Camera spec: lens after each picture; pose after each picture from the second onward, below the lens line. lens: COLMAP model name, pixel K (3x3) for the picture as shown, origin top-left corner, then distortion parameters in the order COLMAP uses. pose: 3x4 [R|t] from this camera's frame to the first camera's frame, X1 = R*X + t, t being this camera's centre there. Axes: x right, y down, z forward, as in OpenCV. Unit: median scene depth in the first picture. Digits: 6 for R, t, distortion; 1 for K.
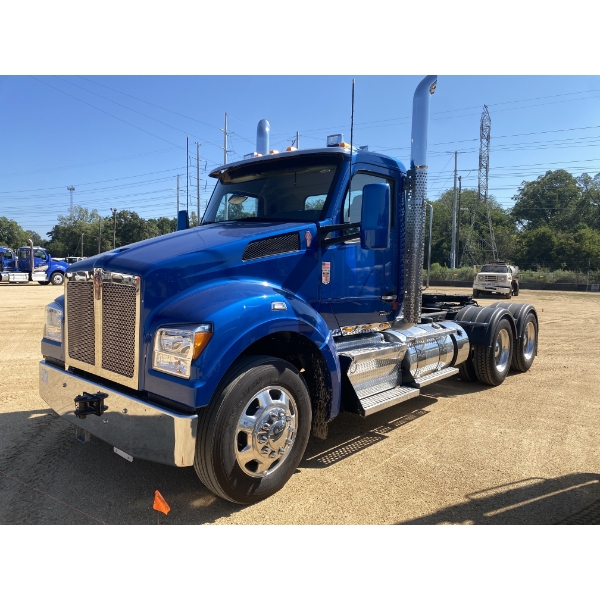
lens RADIAL K [[467.2, 0, 302.1], [0, 467.2, 293.5], [0, 0, 1]] dist [-0.002627, -0.006038]
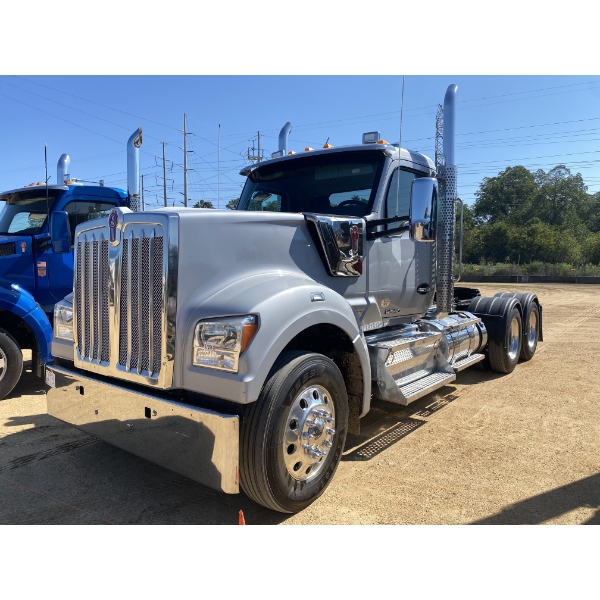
lens RADIAL K [[467.2, 0, 292.9], [0, 467.2, 284.3], [0, 0, 1]] dist [-0.002627, -0.006038]
pose [[0.998418, -0.023083, 0.051262, -0.145483], [0.023905, 0.999594, -0.015474, 0.007827], [-0.050884, 0.016675, 0.998565, -0.017463]]
